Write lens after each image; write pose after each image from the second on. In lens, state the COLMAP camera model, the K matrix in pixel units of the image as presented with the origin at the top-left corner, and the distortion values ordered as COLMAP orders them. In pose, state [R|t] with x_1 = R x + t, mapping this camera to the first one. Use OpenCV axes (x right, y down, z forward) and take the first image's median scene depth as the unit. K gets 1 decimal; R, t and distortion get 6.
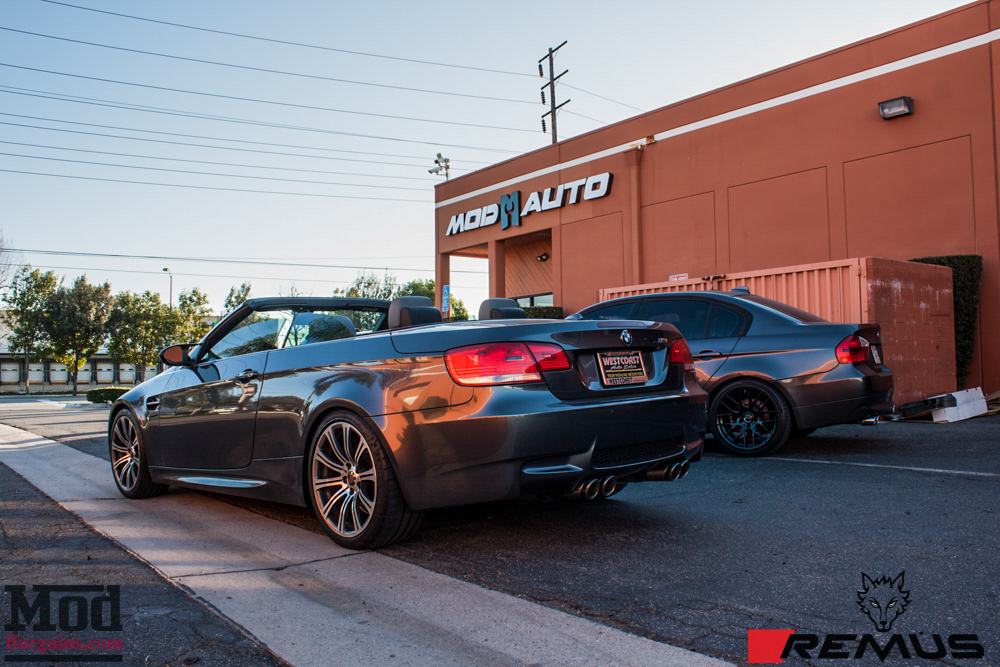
lens RADIAL K [[884.6, 0, 500.0], [0, 884.6, 333.5], [0, 0, 1]] dist [-0.168007, 0.153603]
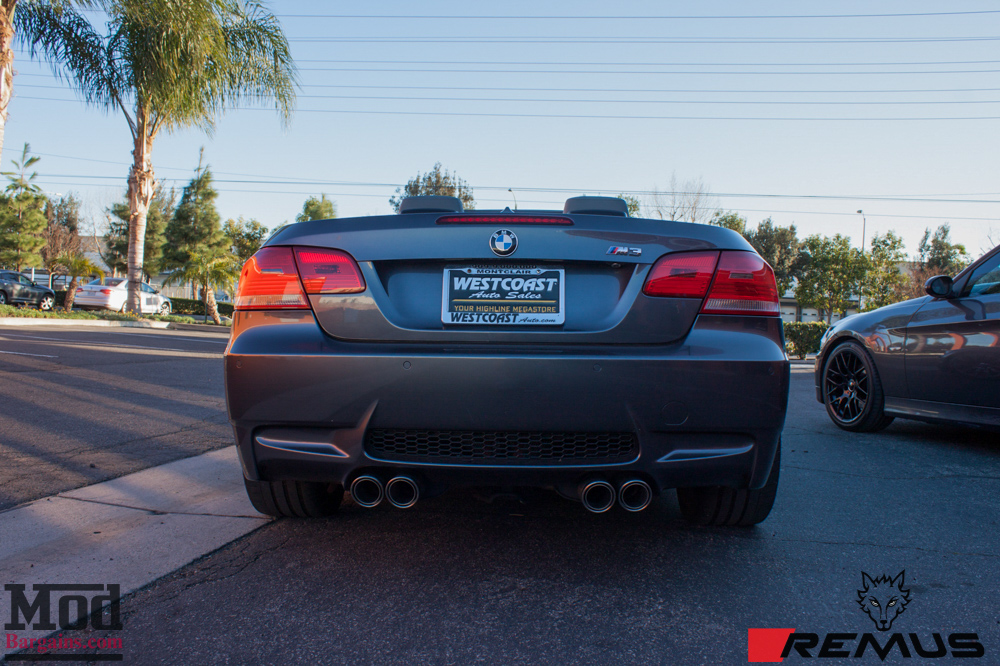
lens RADIAL K [[884.6, 0, 500.0], [0, 884.6, 333.0], [0, 0, 1]] dist [-0.168007, 0.153603]
pose [[0.652980, 0.067052, -0.754402, 0.078697], [-0.023130, 0.997374, 0.068628, 0.003236], [0.757022, -0.027364, 0.652816, 0.087208]]
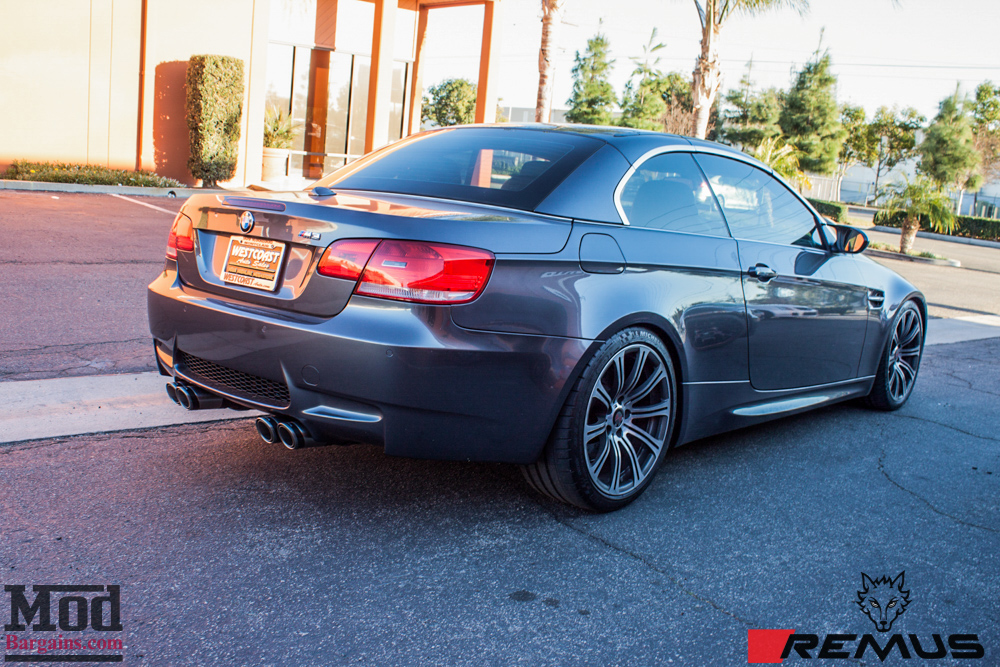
lens RADIAL K [[967.2, 0, 500.0], [0, 967.2, 333.5], [0, 0, 1]] dist [-0.102874, 0.019011]
pose [[0.024358, 0.201550, -0.979175, 0.128666], [-0.046891, 0.978618, 0.200269, -0.010012], [0.998603, 0.041036, 0.033288, 0.163630]]
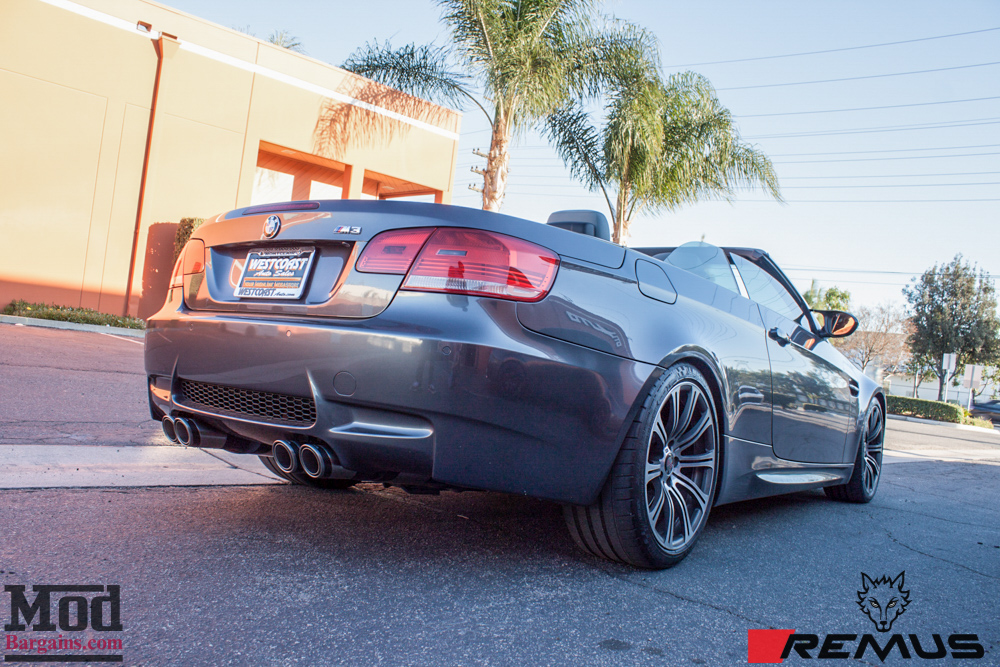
lens RADIAL K [[822.0, 0, 500.0], [0, 822.0, 333.5], [0, 0, 1]] dist [-0.154378, 0.115979]
pose [[0.107859, 0.012060, -0.994093, 0.103816], [-0.075751, 0.997119, 0.003878, 0.009282], [0.991276, 0.074885, 0.108462, 0.153064]]
